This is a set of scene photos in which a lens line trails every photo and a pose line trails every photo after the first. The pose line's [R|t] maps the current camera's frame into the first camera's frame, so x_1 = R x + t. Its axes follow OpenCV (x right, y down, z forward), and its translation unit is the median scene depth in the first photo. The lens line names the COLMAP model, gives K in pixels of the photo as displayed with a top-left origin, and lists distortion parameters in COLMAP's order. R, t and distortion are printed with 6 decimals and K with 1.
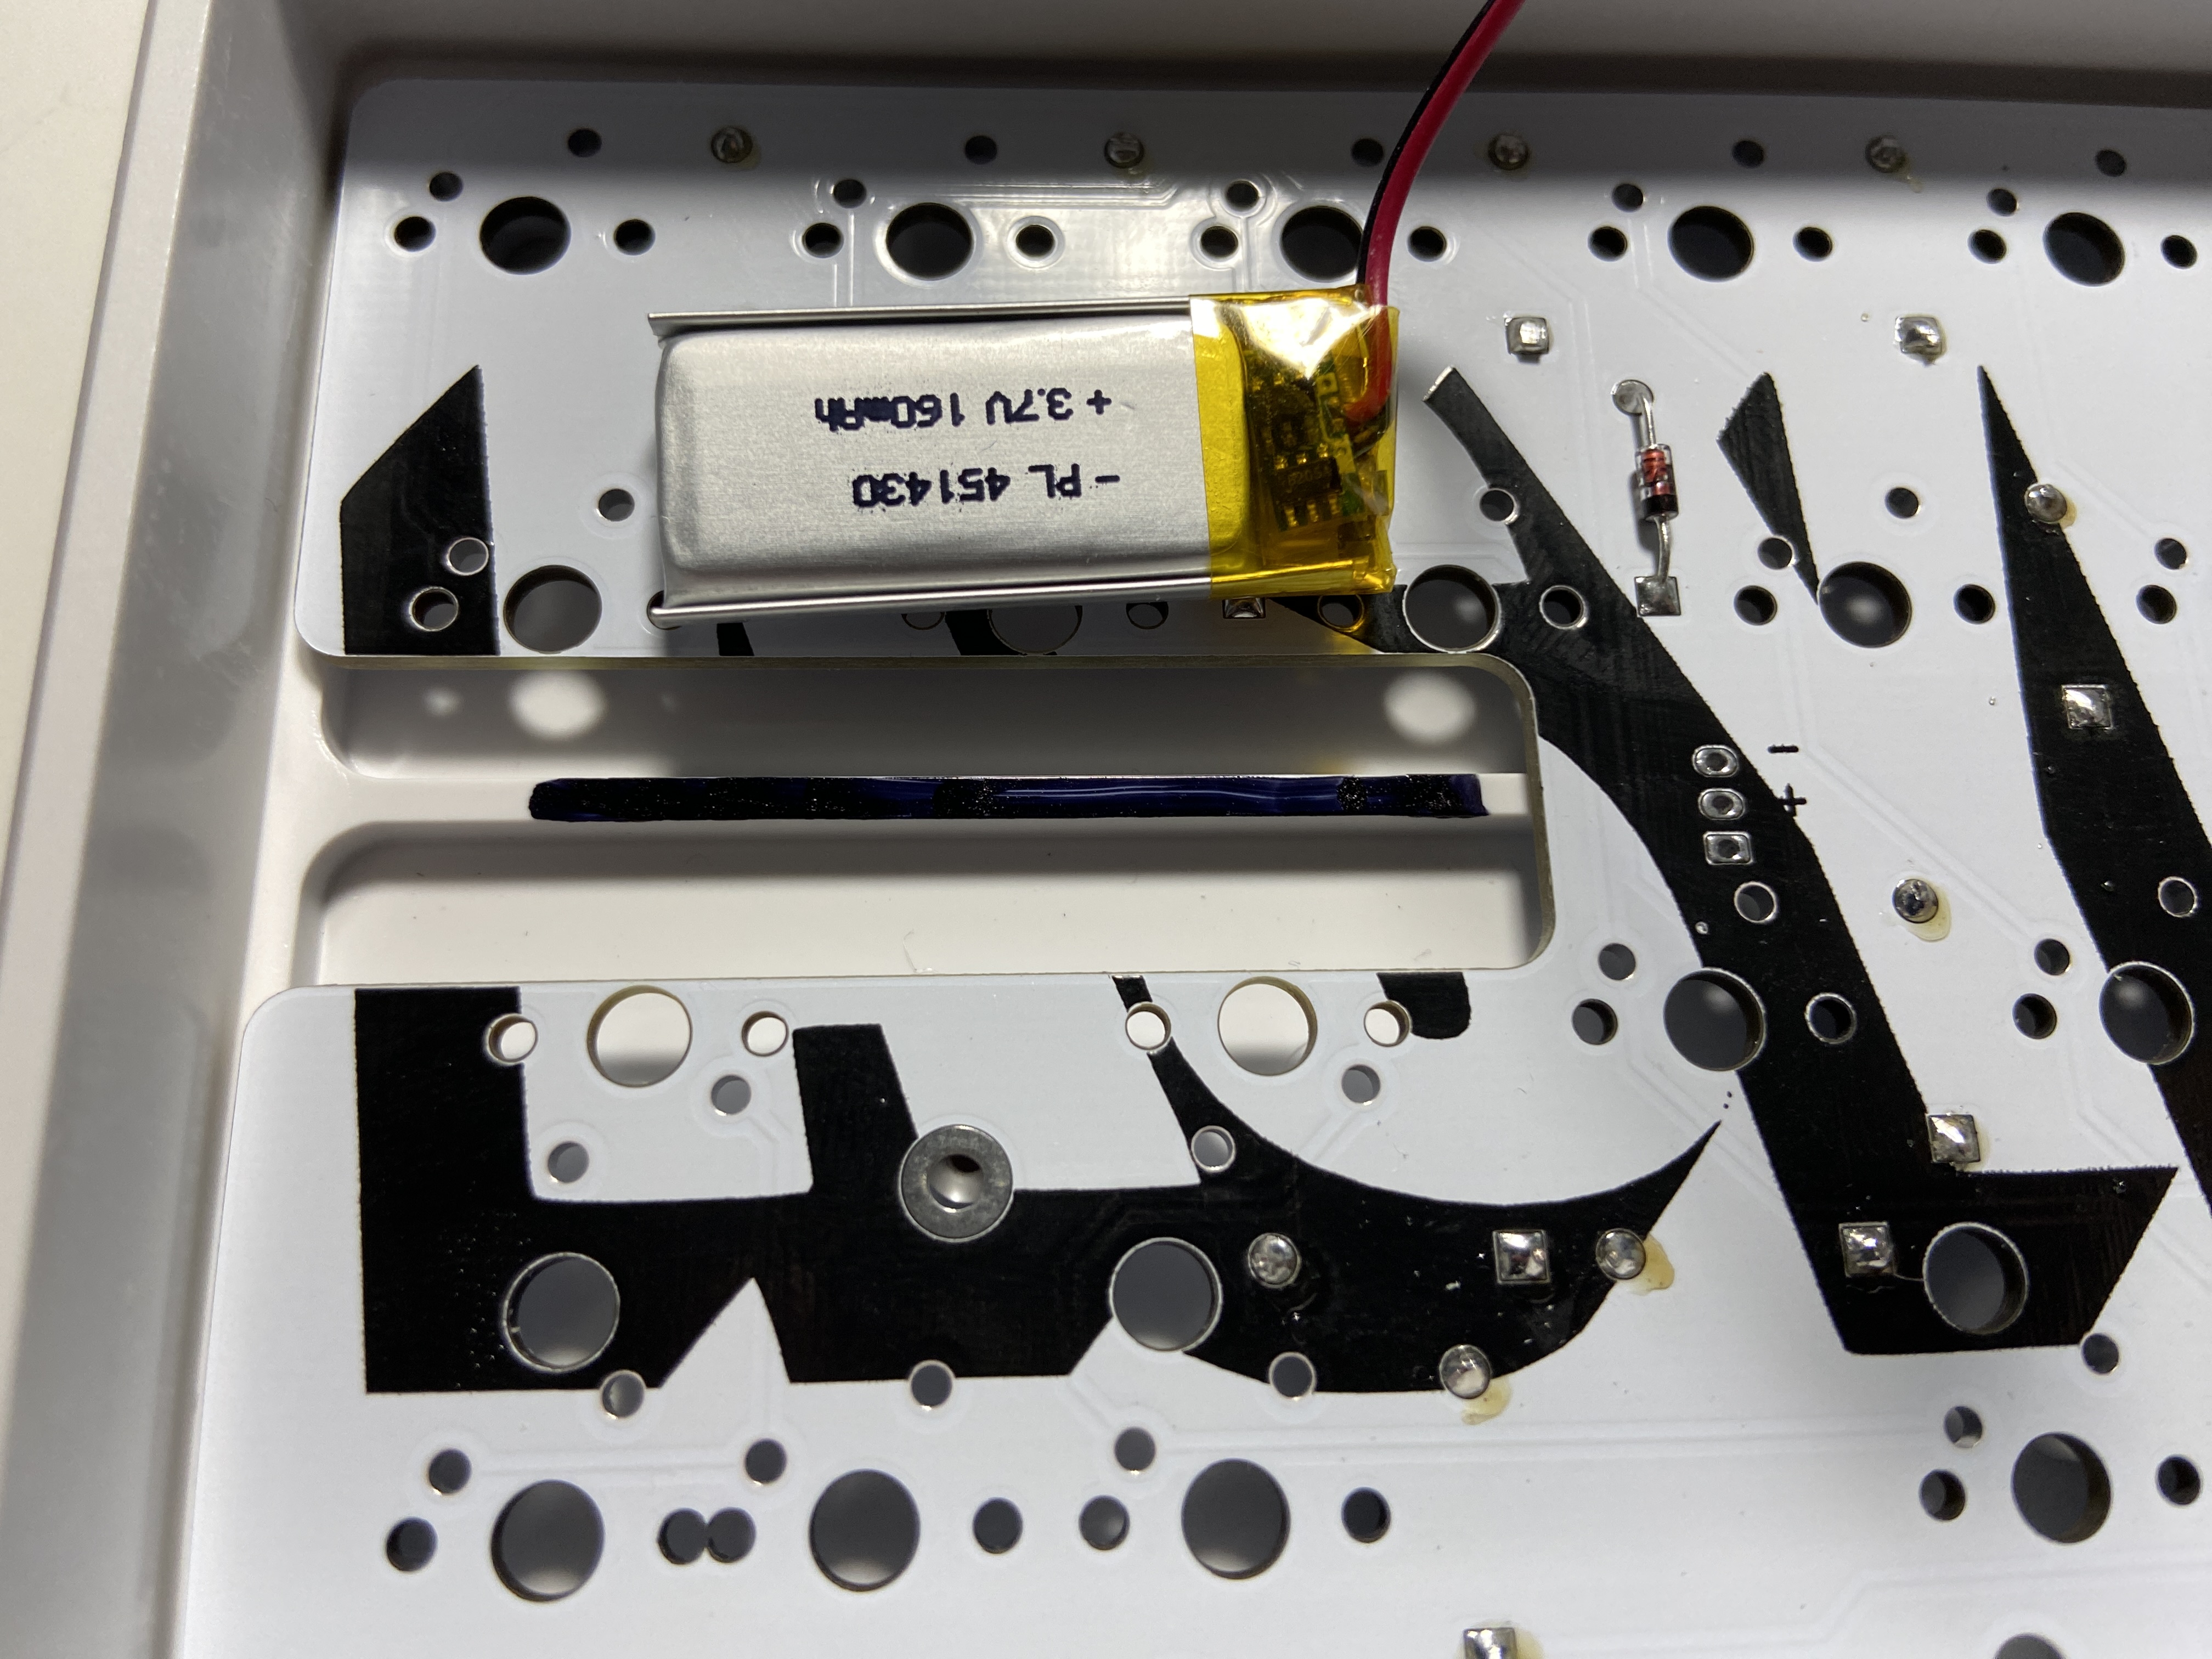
lens RADIAL K [[1722.6, 0, 1086.2], [0, 1722.6, 802.0], [0, 0, 1]] dist [0.128101, -0.238790]
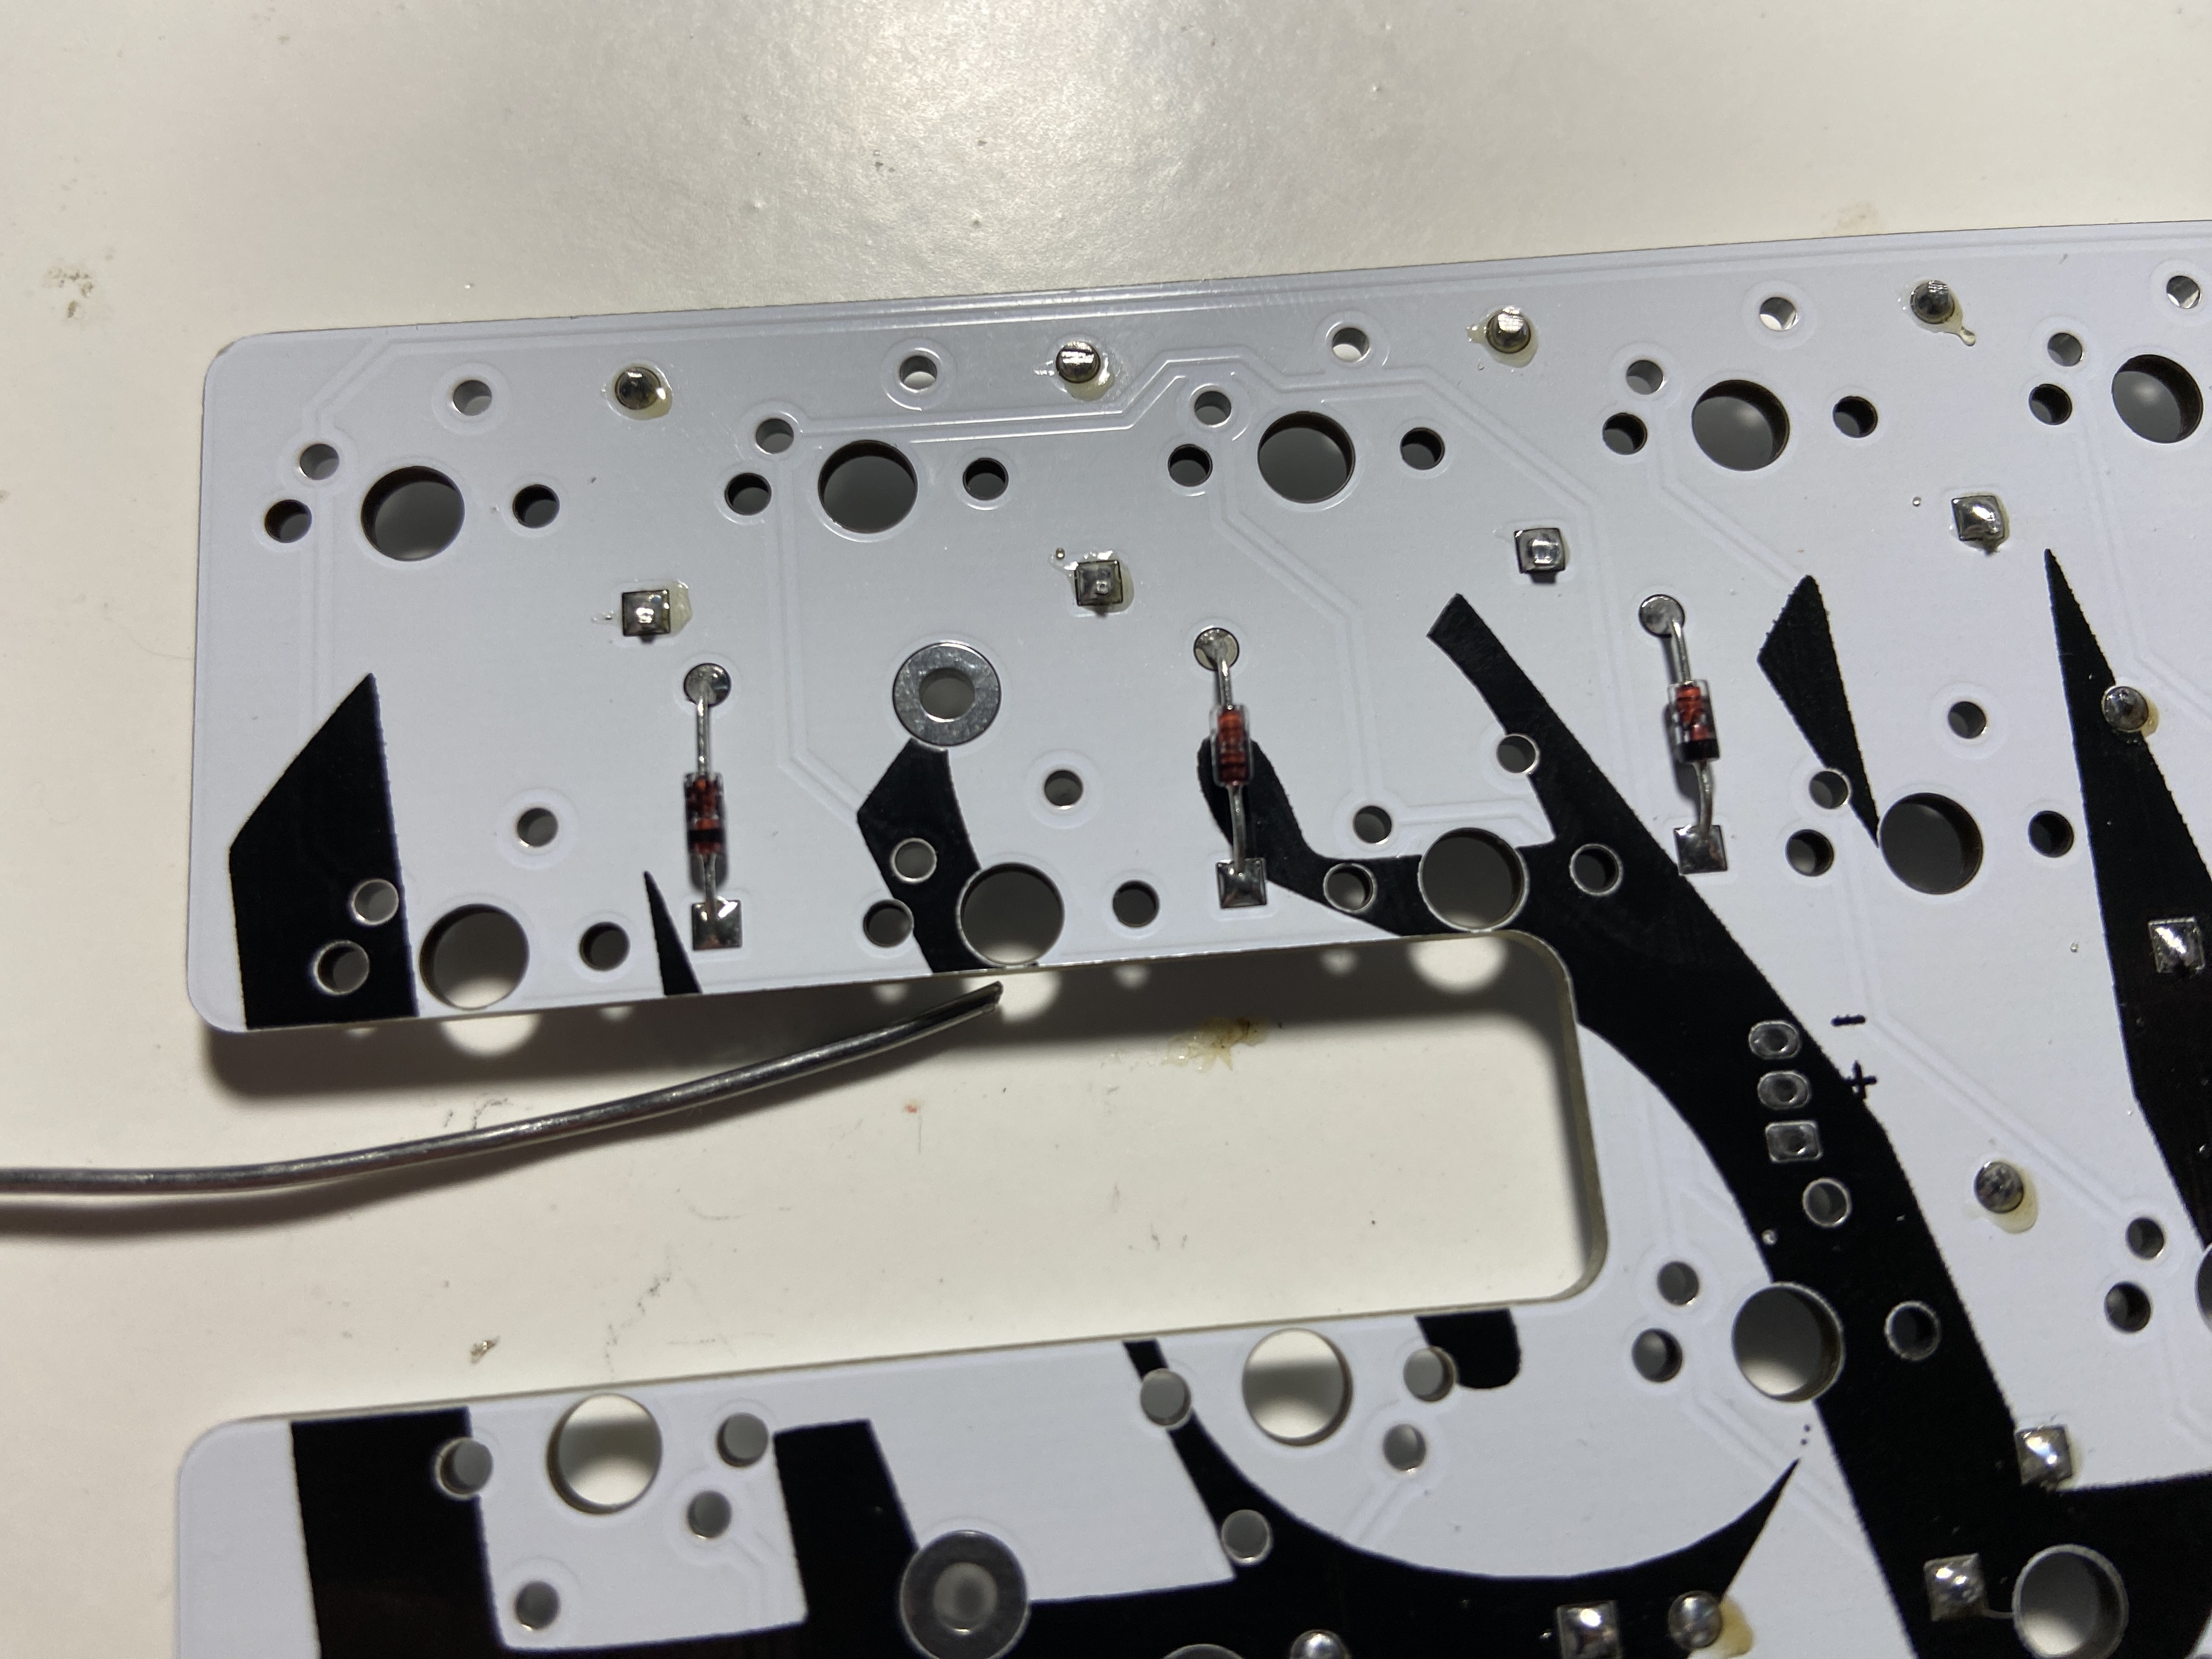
lens RADIAL K [[1722.6, 0, 1086.2], [0, 1722.6, 802.0], [0, 0, 1]] dist [0.128101, -0.238790]
pose [[0.998024, -0.062827, -0.000905, 0.013763], [0.062737, 0.995590, 0.069745, -0.231314], [-0.003480, -0.069664, 0.997564, 0.107243]]
